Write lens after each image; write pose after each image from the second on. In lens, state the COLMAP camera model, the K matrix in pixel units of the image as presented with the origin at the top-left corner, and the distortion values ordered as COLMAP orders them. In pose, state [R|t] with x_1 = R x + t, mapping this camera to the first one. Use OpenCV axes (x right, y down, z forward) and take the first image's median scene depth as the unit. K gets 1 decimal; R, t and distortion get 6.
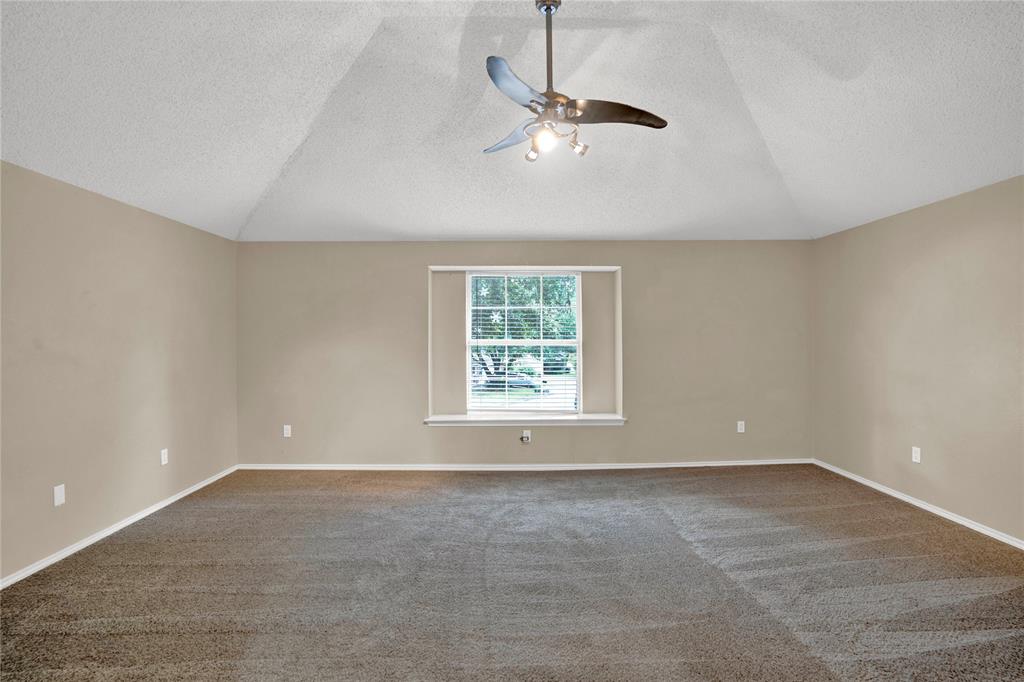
lens RADIAL K [[508.1, 0, 525.4], [0, 508.1, 321.8], [0, 0, 1]] dist [-0.030839, 0.000405]
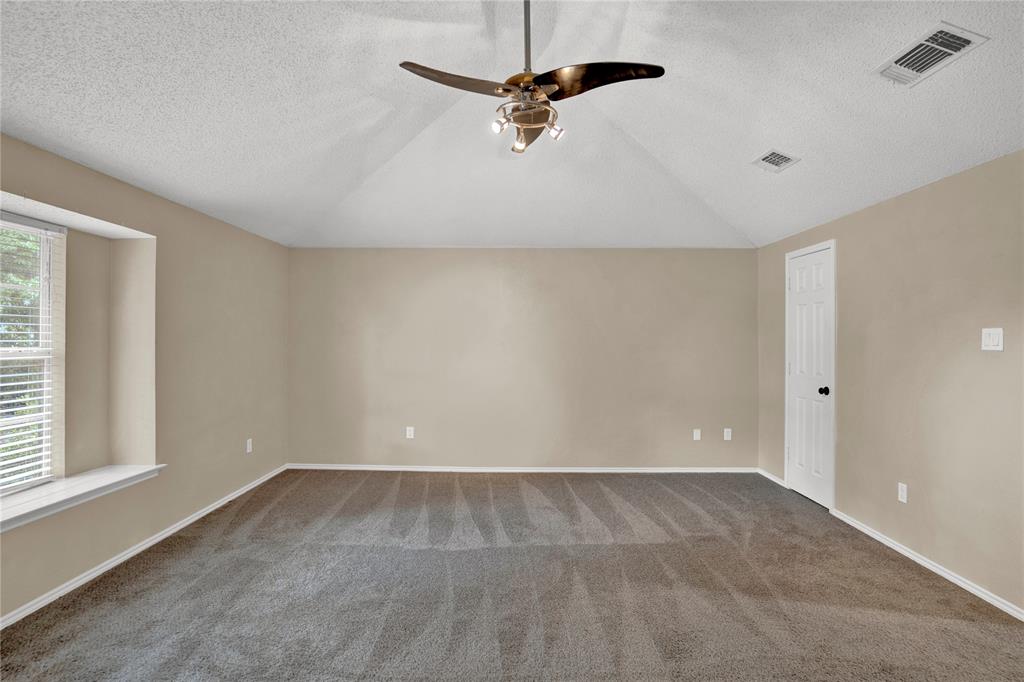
lens RADIAL K [[519.0, 0, 512.0], [0, 519.0, 341.0], [0, 0, 1]] dist [-0.061003, 0.000740]
pose [[0.050553, 0.002485, 0.998718, -0.578111], [-0.031215, 0.999512, -0.000907, 0.016346], [-0.998233, -0.031129, 0.050606, 0.668881]]
